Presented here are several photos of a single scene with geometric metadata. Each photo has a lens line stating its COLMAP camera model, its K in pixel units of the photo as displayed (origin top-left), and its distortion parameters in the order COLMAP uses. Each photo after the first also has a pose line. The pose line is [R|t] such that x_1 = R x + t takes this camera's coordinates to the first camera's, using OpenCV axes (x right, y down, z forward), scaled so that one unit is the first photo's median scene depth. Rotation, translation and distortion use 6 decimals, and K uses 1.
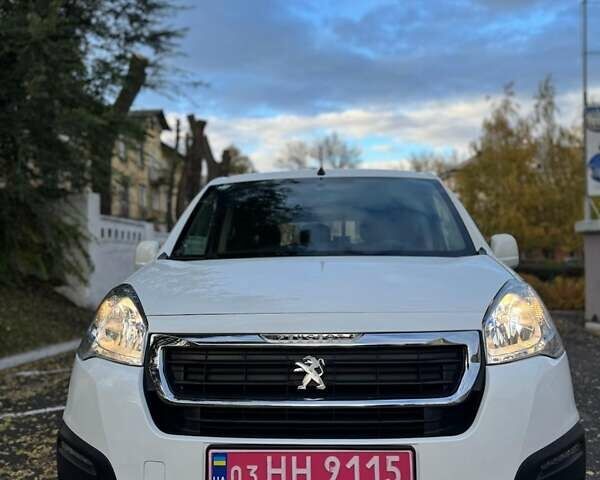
lens RADIAL K [[559.1, 0, 300.0], [0, 559.1, 240.0], [0, 0, 1]] dist [0.037588, -0.012626]
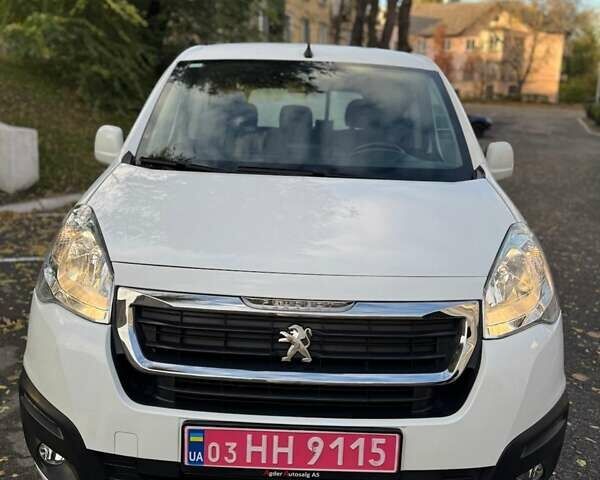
lens RADIAL K [[559.1, 0, 300.0], [0, 559.1, 240.0], [0, 0, 1]] dist [0.037588, -0.012626]
pose [[0.997114, 0.042220, 0.063099, -0.031437], [-0.057915, 0.960386, 0.272587, -0.139542], [-0.049091, -0.275455, 0.960060, 0.129621]]
